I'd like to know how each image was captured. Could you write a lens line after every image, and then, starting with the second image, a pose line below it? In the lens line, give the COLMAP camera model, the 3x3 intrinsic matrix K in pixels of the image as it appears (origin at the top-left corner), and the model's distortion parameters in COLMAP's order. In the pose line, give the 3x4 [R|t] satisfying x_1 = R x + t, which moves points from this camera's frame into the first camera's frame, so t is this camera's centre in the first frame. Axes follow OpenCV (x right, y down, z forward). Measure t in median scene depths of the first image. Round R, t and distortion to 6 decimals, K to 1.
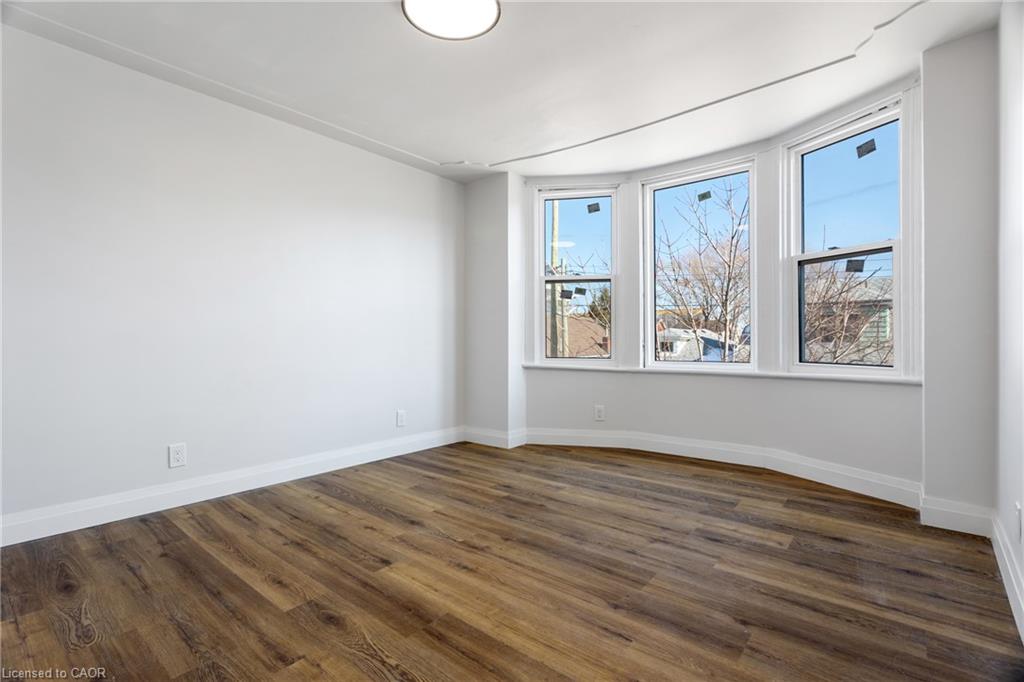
lens RADIAL K [[485.0, 0, 503.3], [0, 485.0, 337.1], [0, 0, 1]] dist [0.001033, 0.002458]
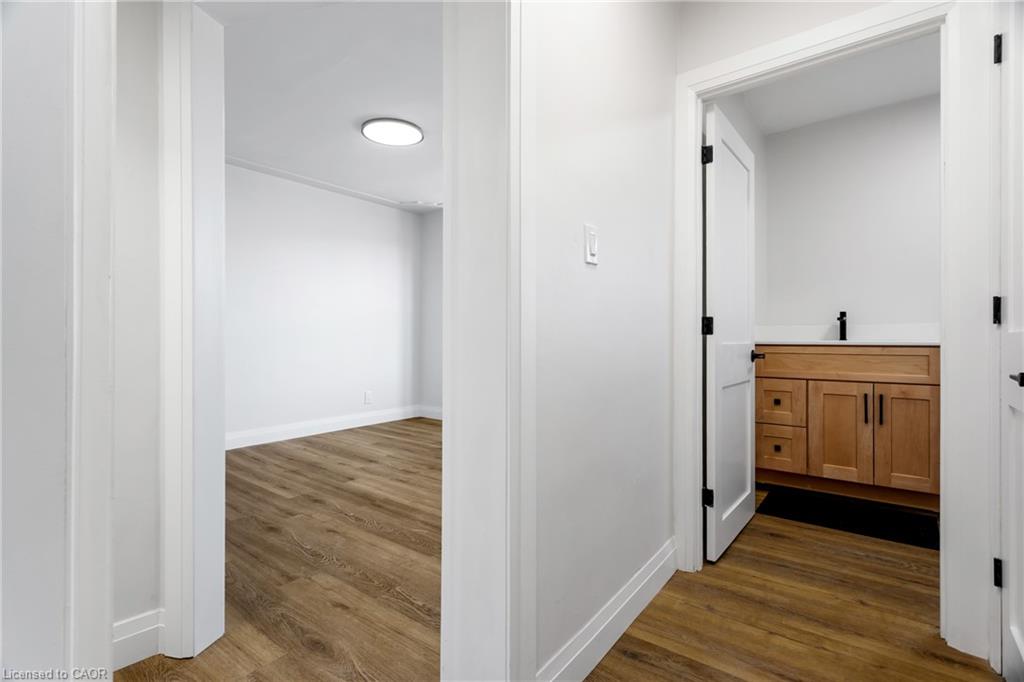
lens RADIAL K [[485.0, 0, 505.2], [0, 485.0, 339.5], [0, 0, 1]] dist [0.001033, 0.002458]
pose [[0.999167, 0.006088, 0.040356, 0.174881], [-0.006615, 0.999894, 0.012948, -0.013761], [-0.040273, -0.013205, 0.999101, -0.539164]]
